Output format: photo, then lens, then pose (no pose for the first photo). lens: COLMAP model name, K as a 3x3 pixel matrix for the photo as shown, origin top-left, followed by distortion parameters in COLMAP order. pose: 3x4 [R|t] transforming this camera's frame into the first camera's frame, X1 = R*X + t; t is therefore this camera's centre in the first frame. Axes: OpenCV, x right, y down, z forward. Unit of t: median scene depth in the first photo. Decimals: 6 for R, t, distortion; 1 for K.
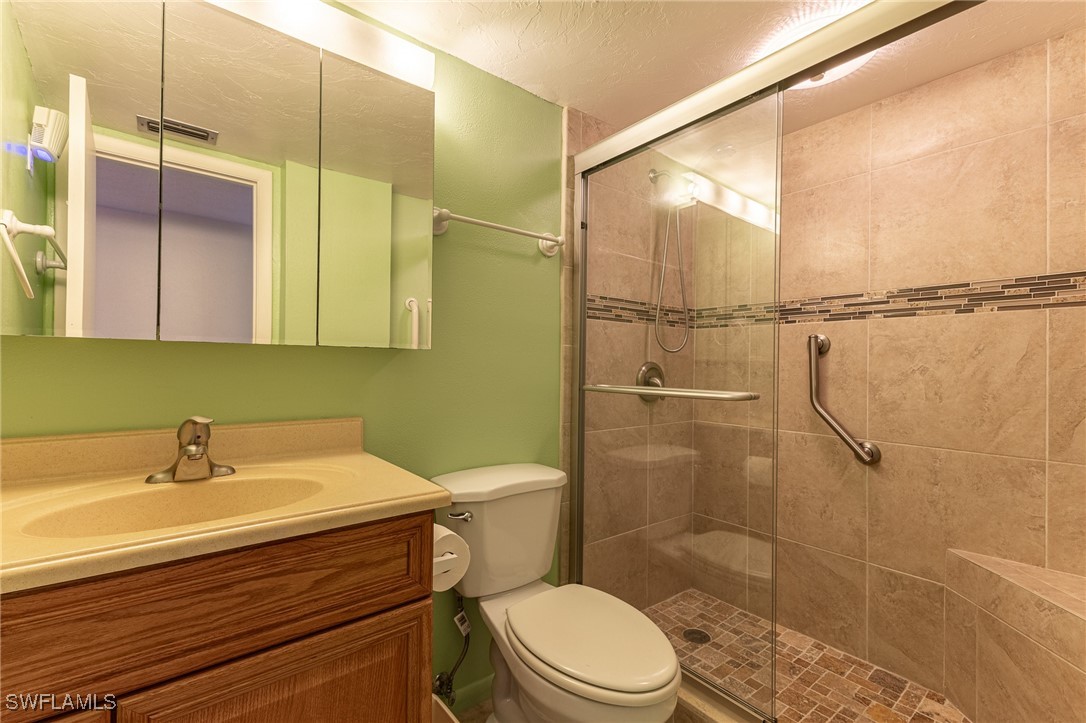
lens RADIAL K [[466.1, 0, 540.8], [0, 466.1, 363.2], [0, 0, 1]] dist [0.012932, -0.003395]
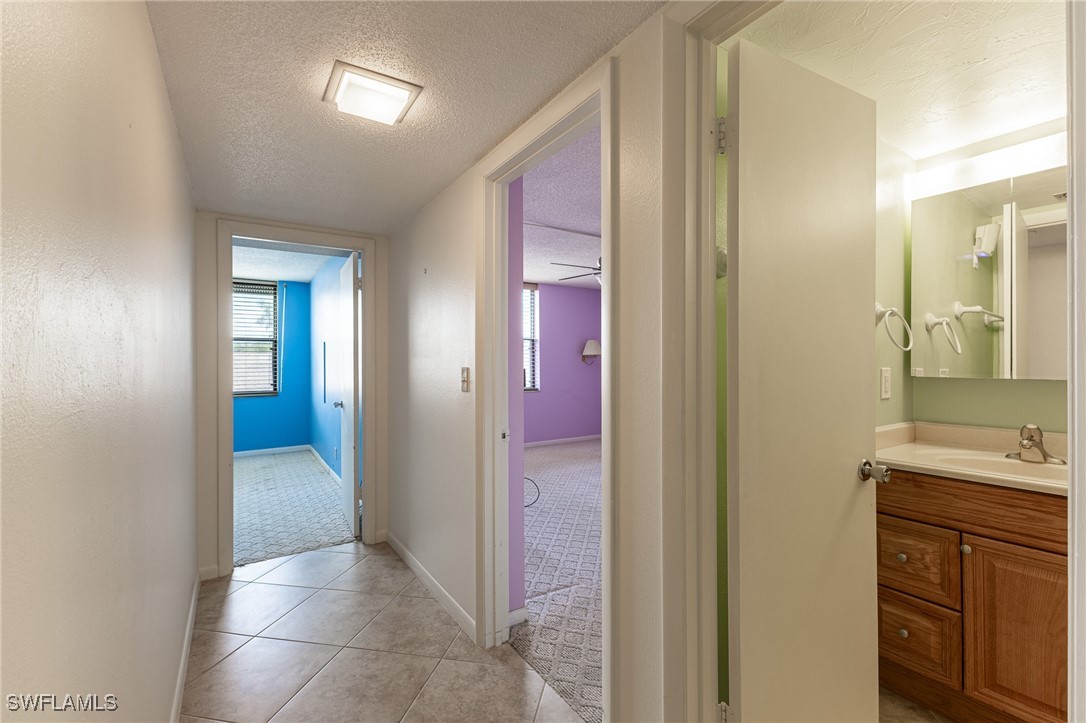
lens RADIAL K [[466.1, 0, 545.2], [0, 466.1, 361.8], [0, 0, 1]] dist [0.012932, -0.003395]
pose [[-0.078014, -0.008612, -0.996915, 1.142687], [0.010188, 0.999904, -0.009436, -0.119858], [0.996900, -0.010893, -0.077919, -0.648461]]
